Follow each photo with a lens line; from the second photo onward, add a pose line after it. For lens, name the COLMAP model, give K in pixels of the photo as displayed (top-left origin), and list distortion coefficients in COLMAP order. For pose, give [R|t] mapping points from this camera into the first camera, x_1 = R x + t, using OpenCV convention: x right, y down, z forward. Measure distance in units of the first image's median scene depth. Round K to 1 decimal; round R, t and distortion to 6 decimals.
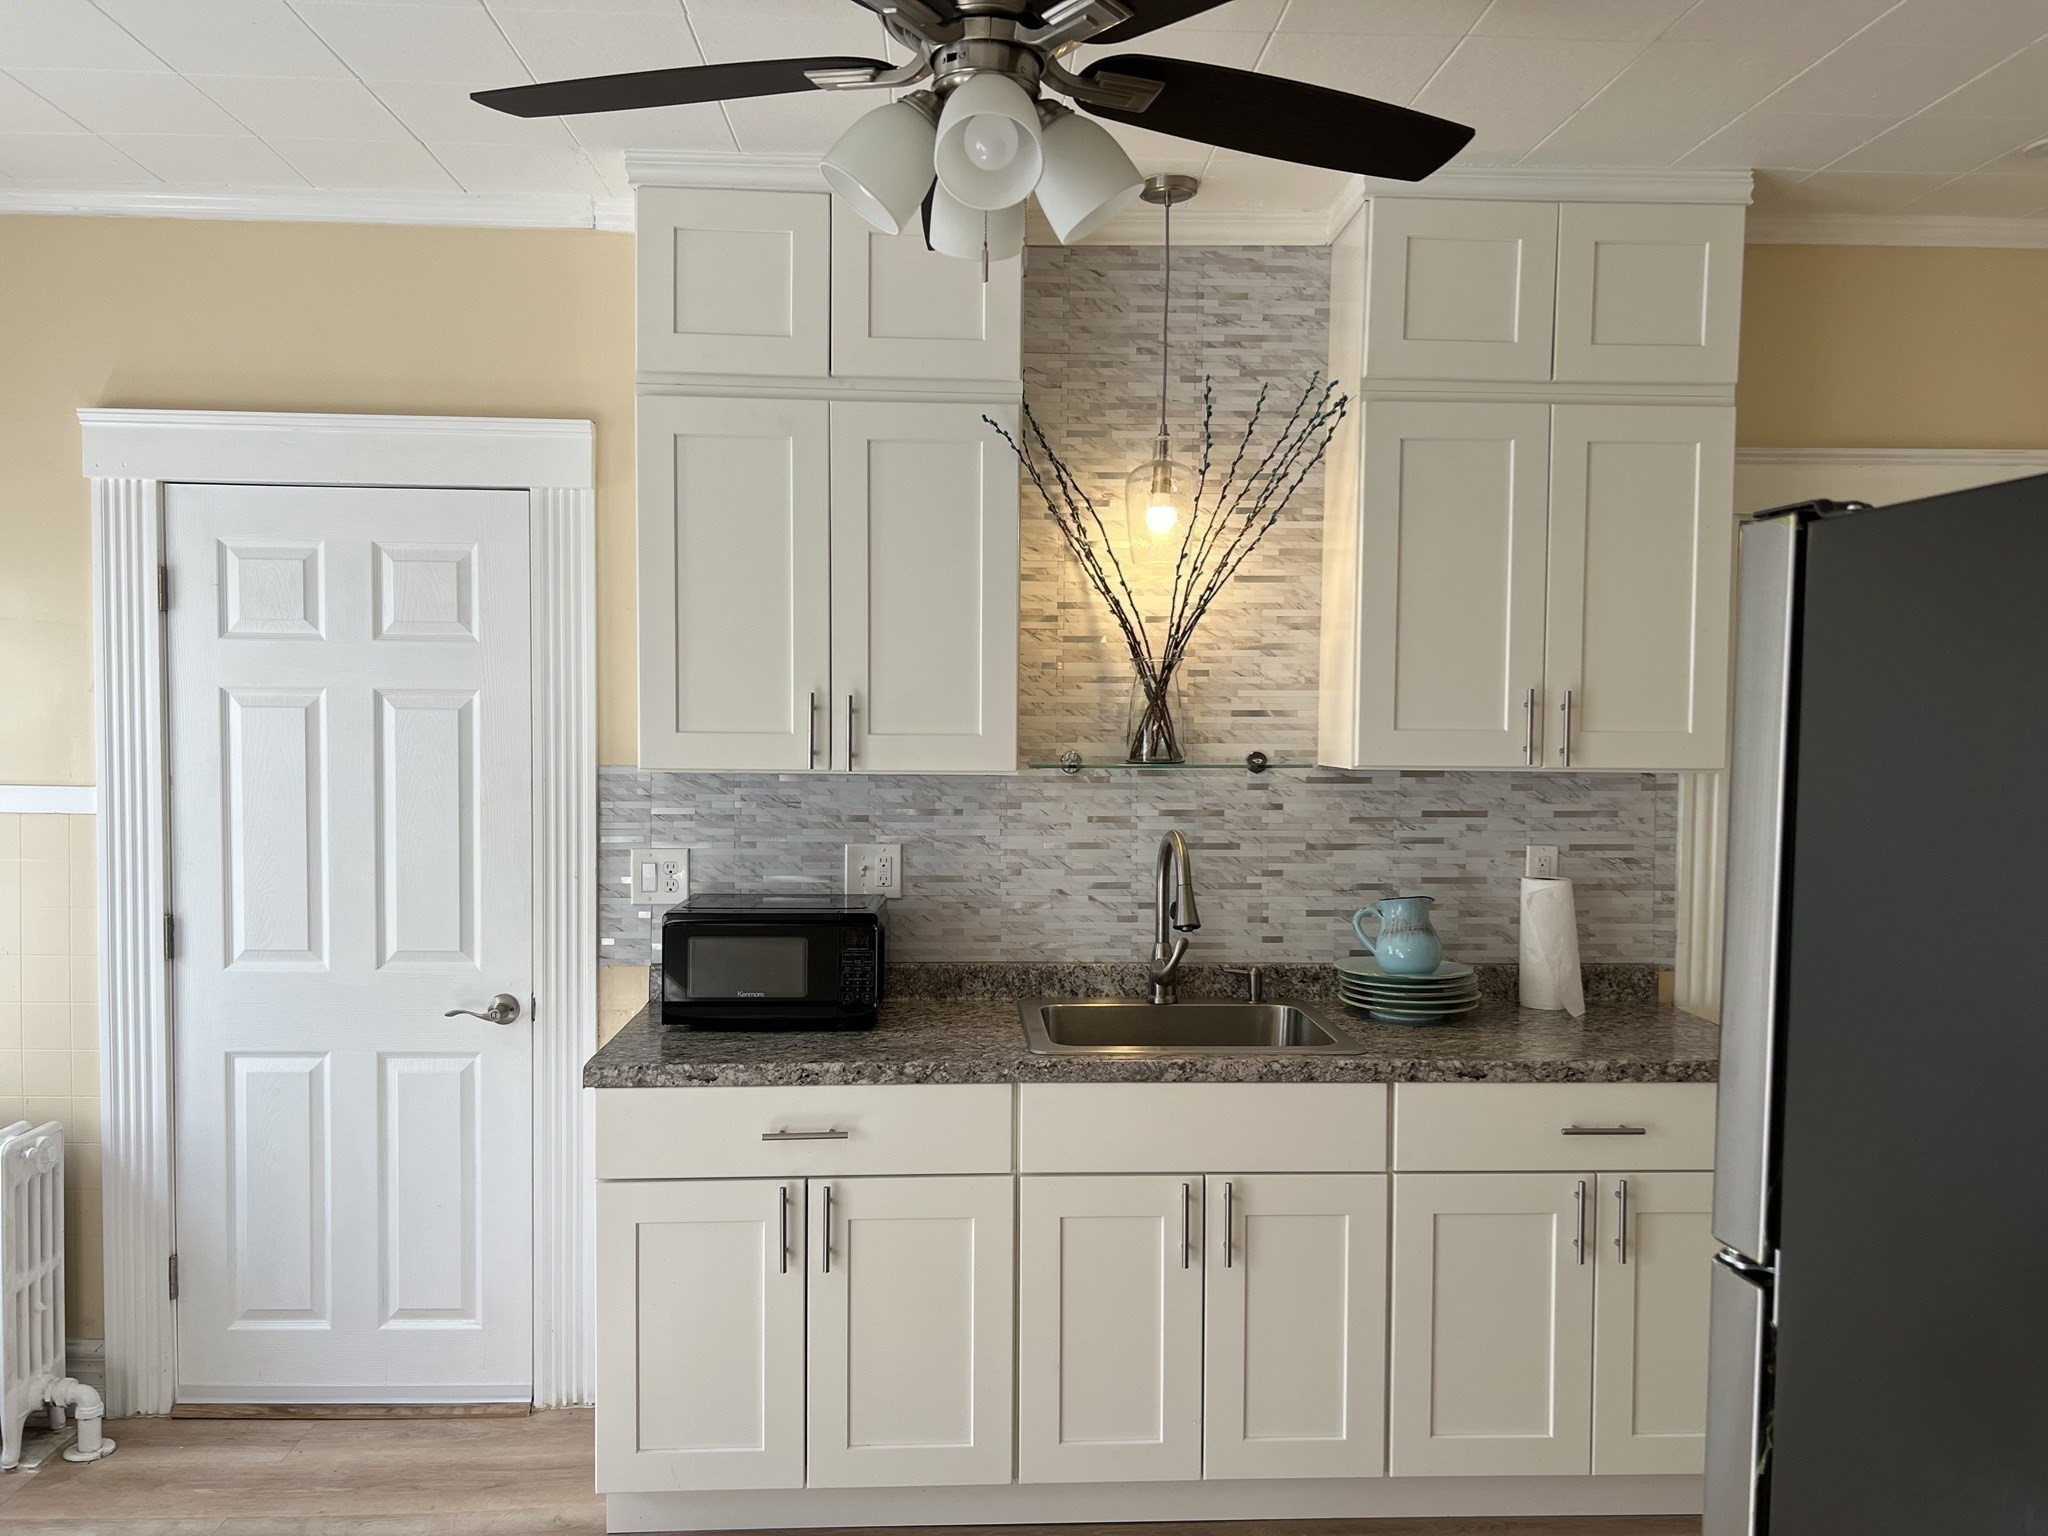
lens RADIAL K [[1543.8, 0, 1026.0], [0, 1543.8, 788.6], [0, 0, 1]] dist [0.086029, -0.064925]
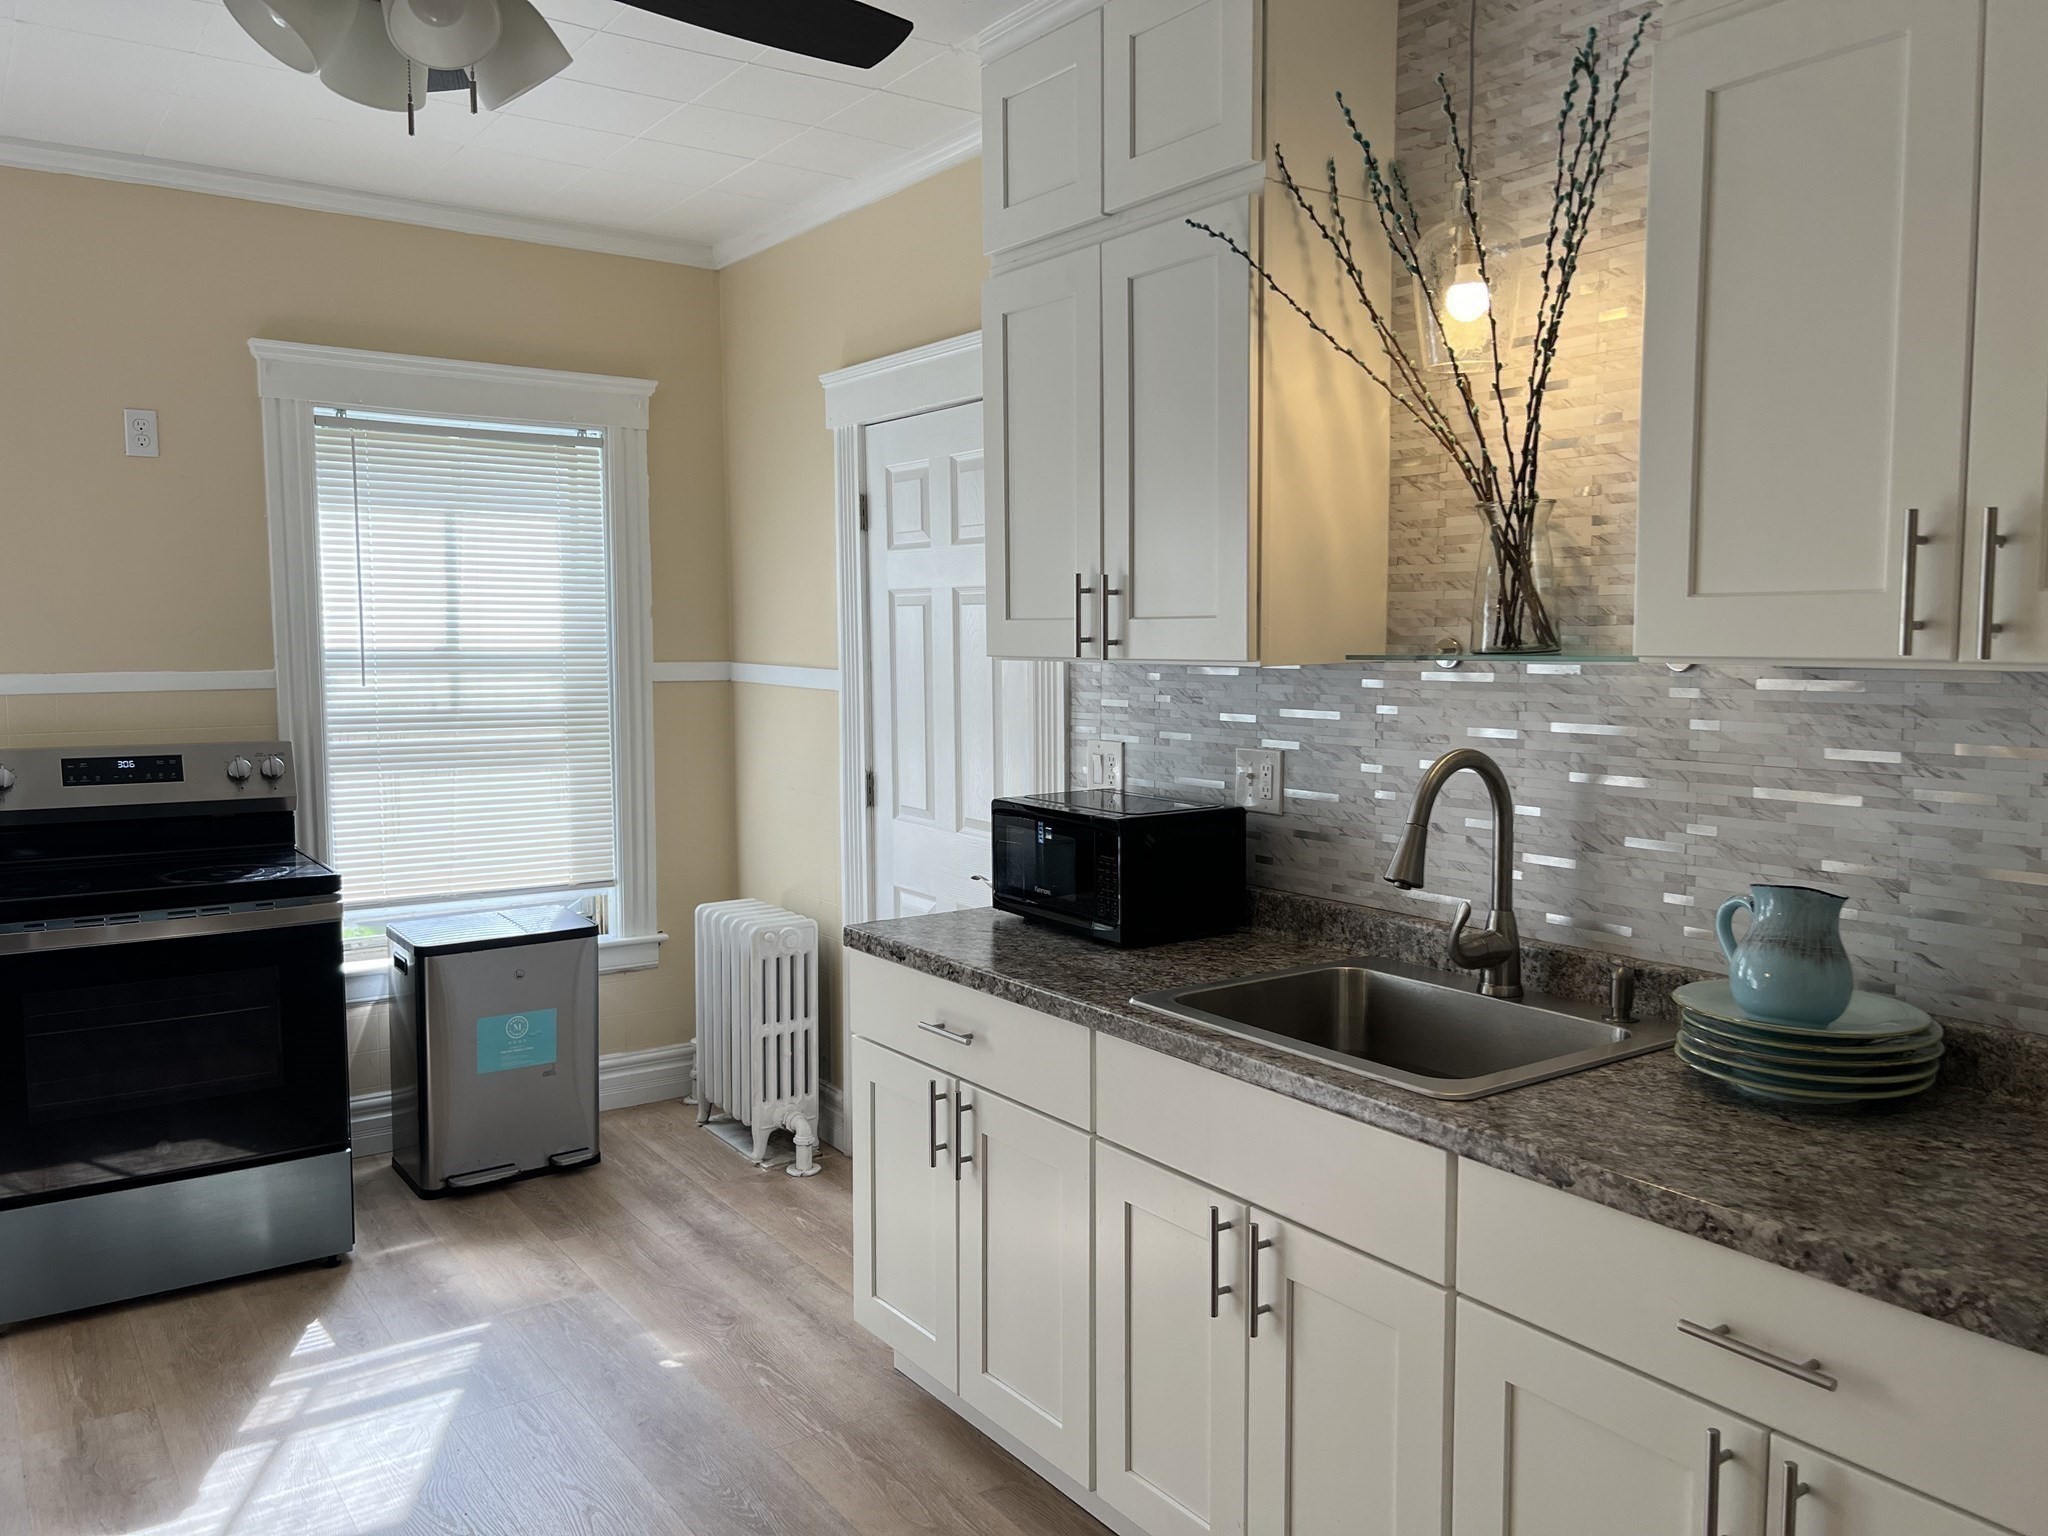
lens RADIAL K [[1543.8, 0, 1010.4], [0, 1543.8, 748.8], [0, 0, 1]] dist [0.086029, -0.064925]
pose [[0.540808, 0.055253, -0.839330, 0.553089], [-0.037074, 0.998436, 0.041839, 0.005399], [0.840329, 0.008491, 0.542010, 0.424735]]
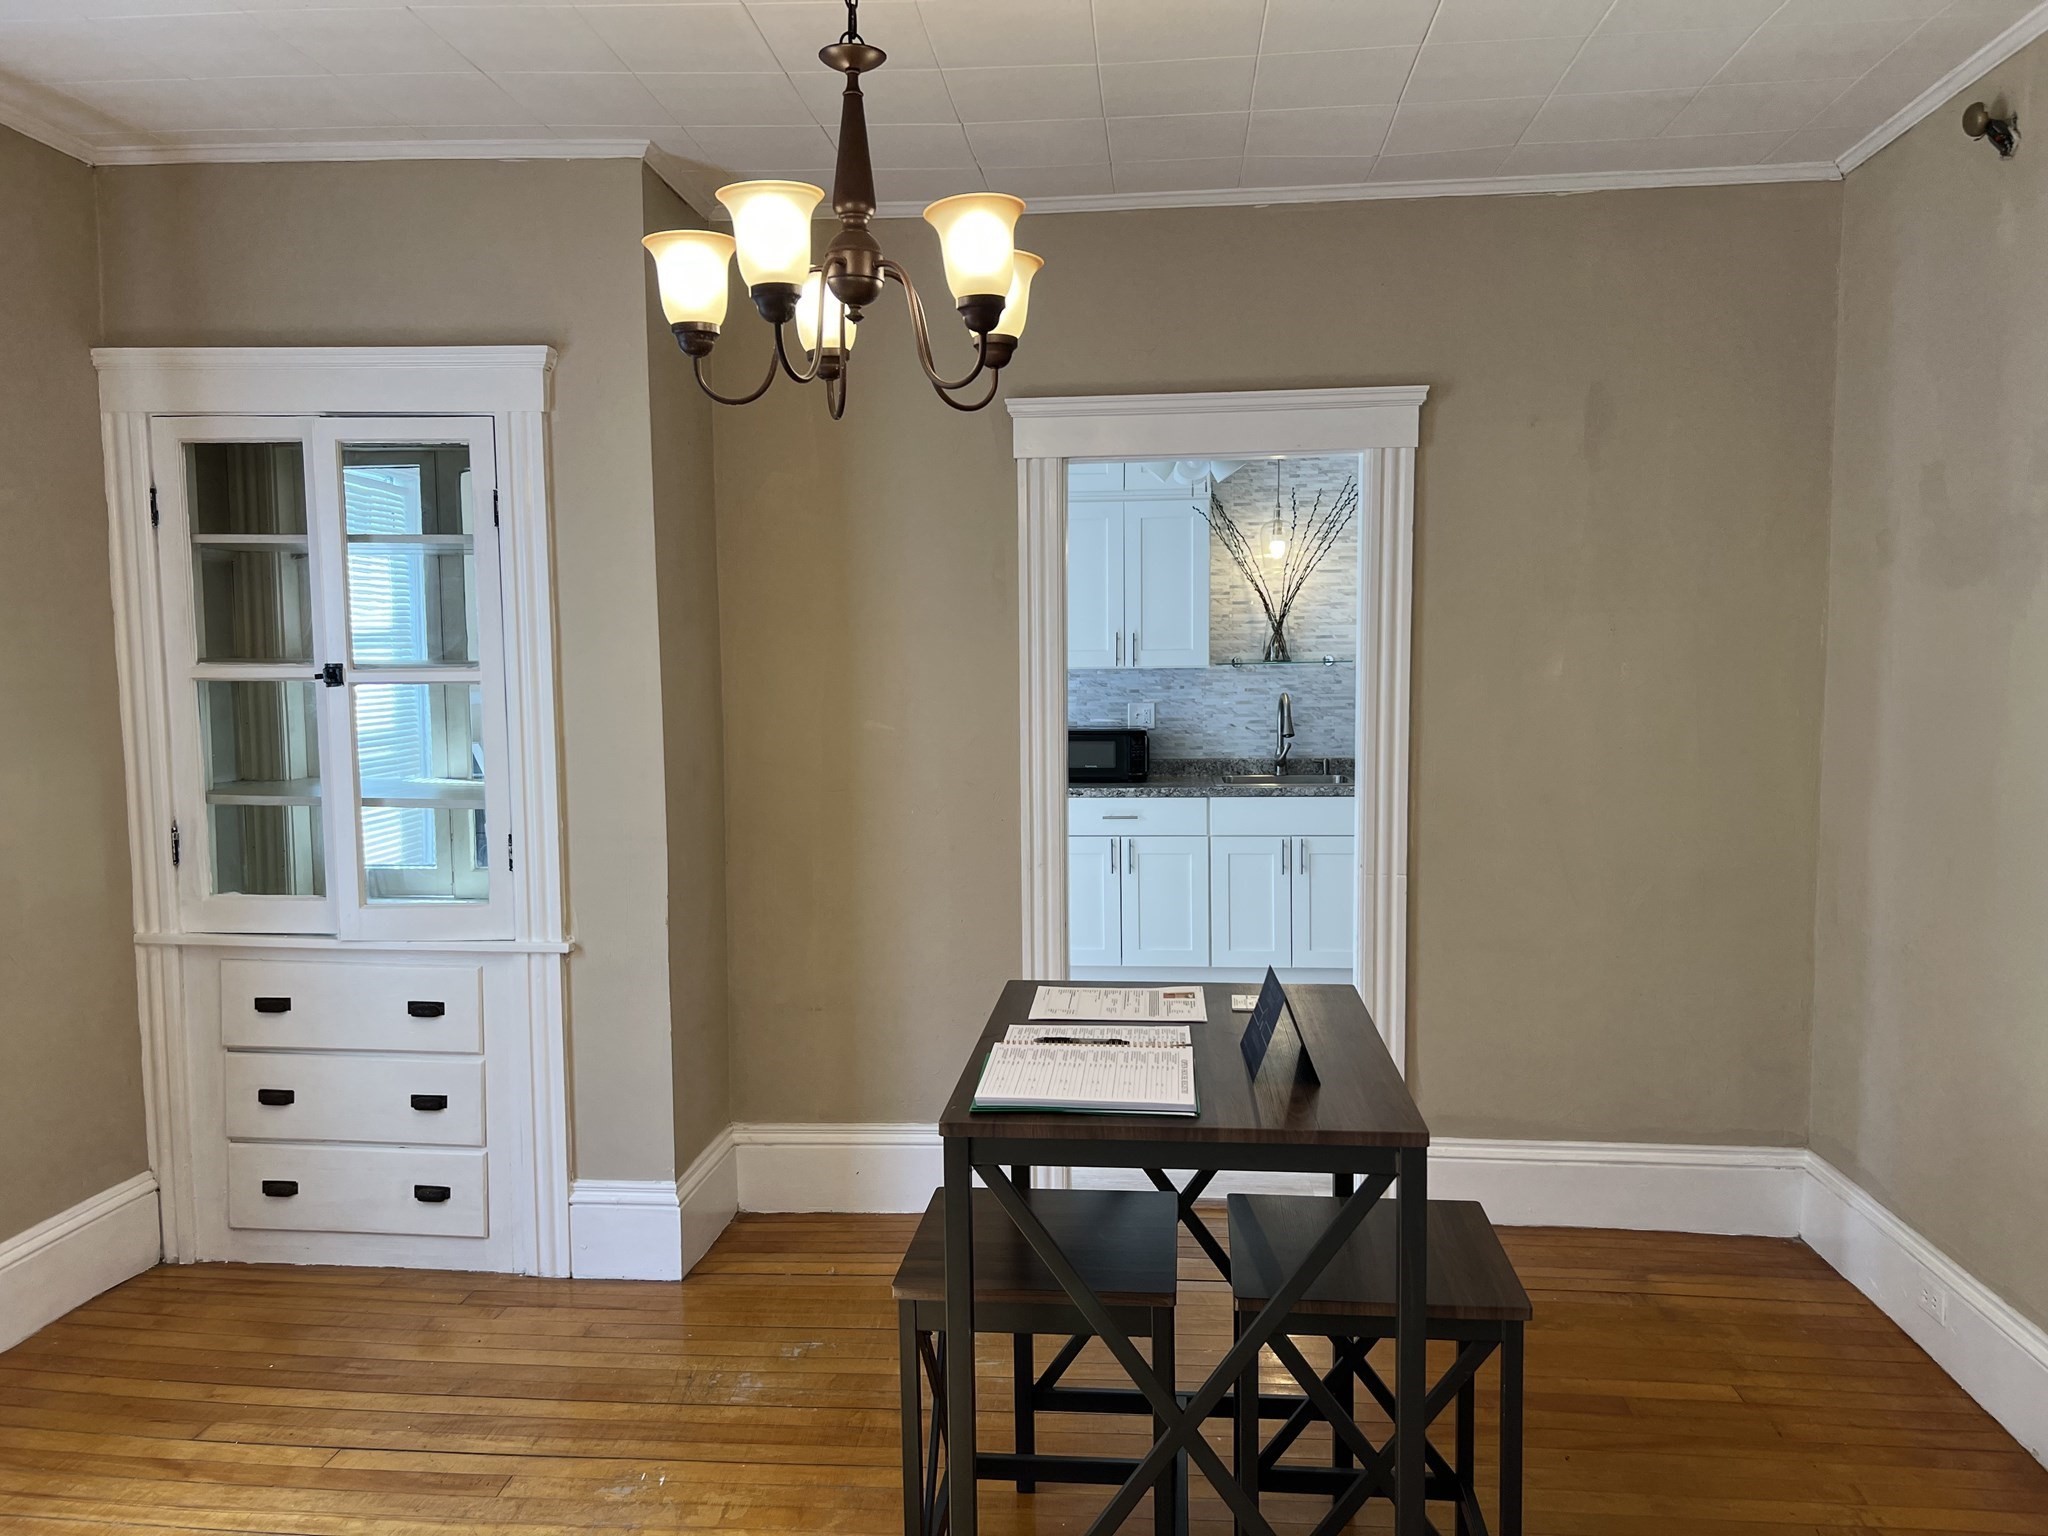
lens RADIAL K [[1543.8, 0, 1001.9], [0, 1543.8, 775.6], [0, 0, 1]] dist [0.086029, -0.064925]
pose [[0.988071, -0.006720, -0.153850, 0.037167], [0.012654, 0.999212, 0.037623, 0.053991], [0.153476, -0.039121, 0.987378, -1.133664]]
